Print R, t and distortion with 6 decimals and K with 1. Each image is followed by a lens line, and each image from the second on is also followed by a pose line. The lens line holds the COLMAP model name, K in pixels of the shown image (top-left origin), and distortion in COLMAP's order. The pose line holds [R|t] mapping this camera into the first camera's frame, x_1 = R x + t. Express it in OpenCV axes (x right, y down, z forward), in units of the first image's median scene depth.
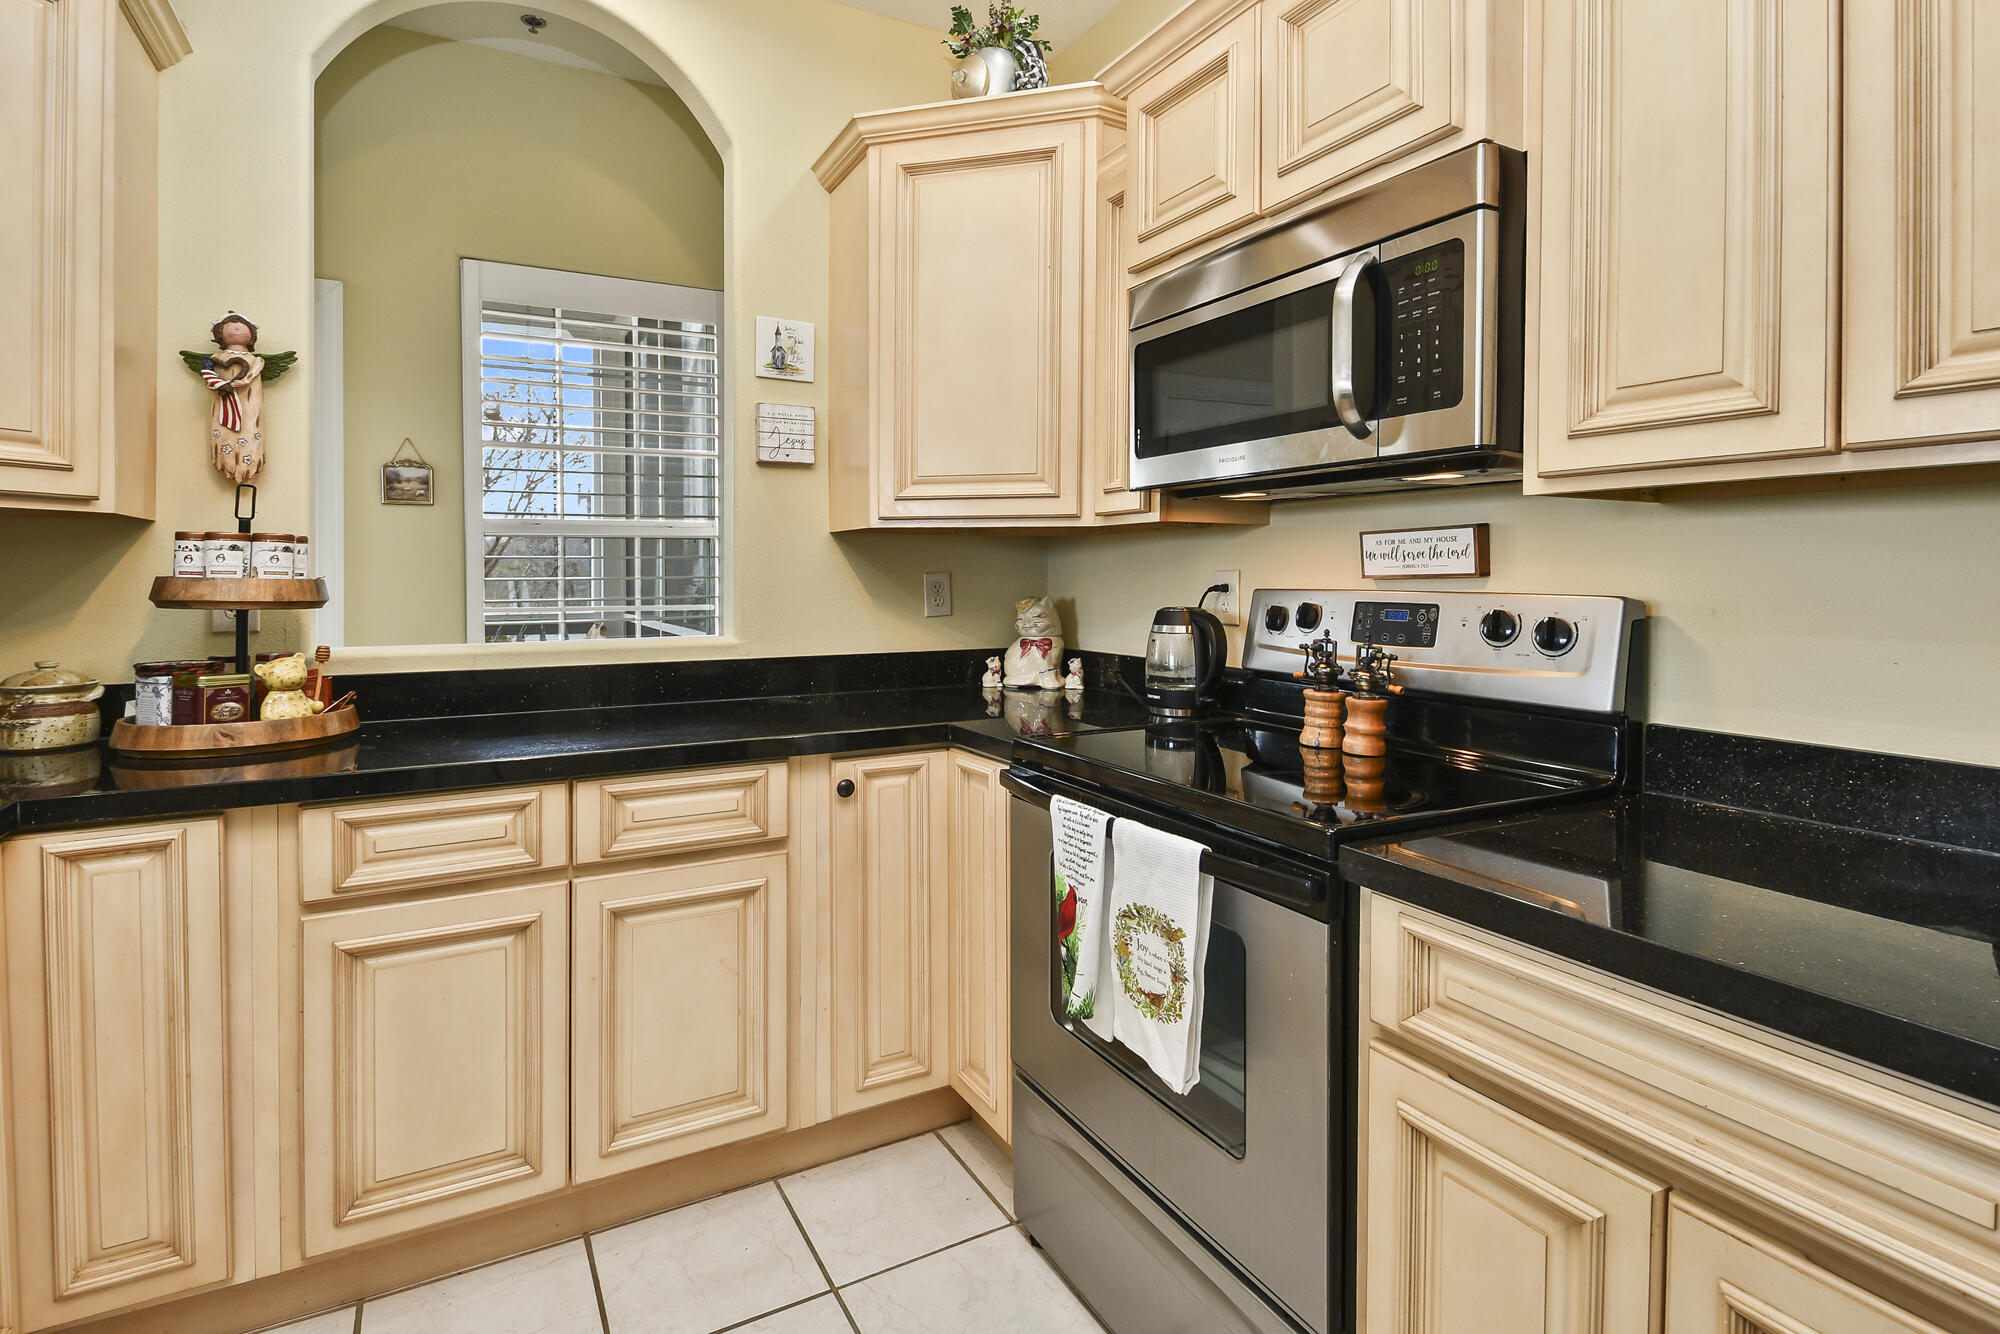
lens RADIAL K [[957.3, 0, 979.7], [0, 957.3, 588.8], [0, 0, 1]] dist [0.030842, -0.022537]
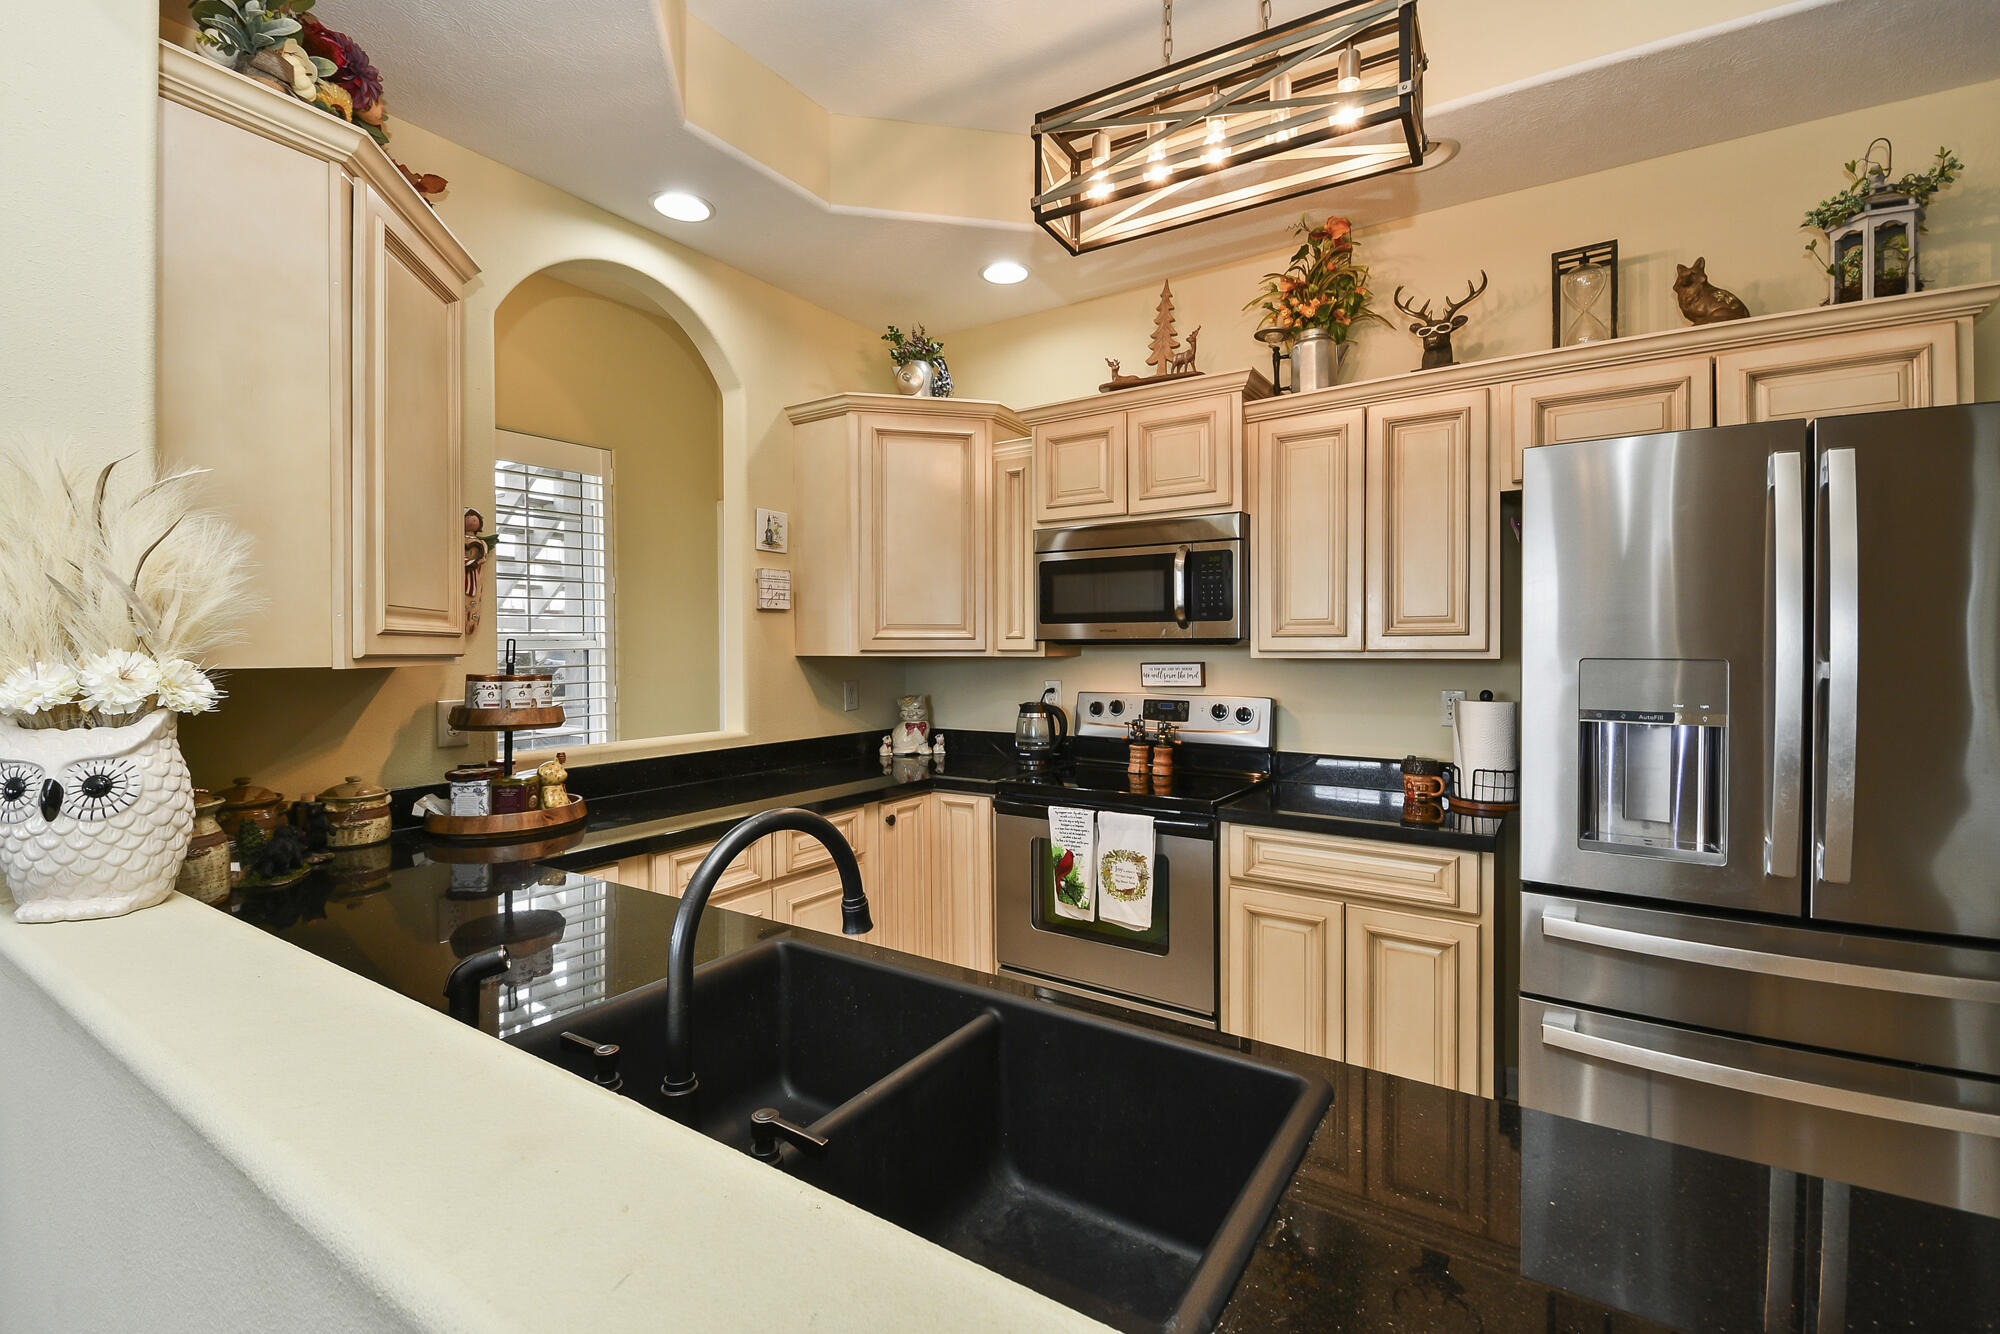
lens RADIAL K [[961.0, 0, 904.9], [0, 961.0, 644.6], [0, 0, 1]] dist [-0.000943, -0.000116]
pose [[0.880023, -0.005030, 0.474905, -0.947853], [0.008816, 0.999945, -0.005745, -0.089224], [-0.474850, 0.009243, 0.880018, -0.493855]]
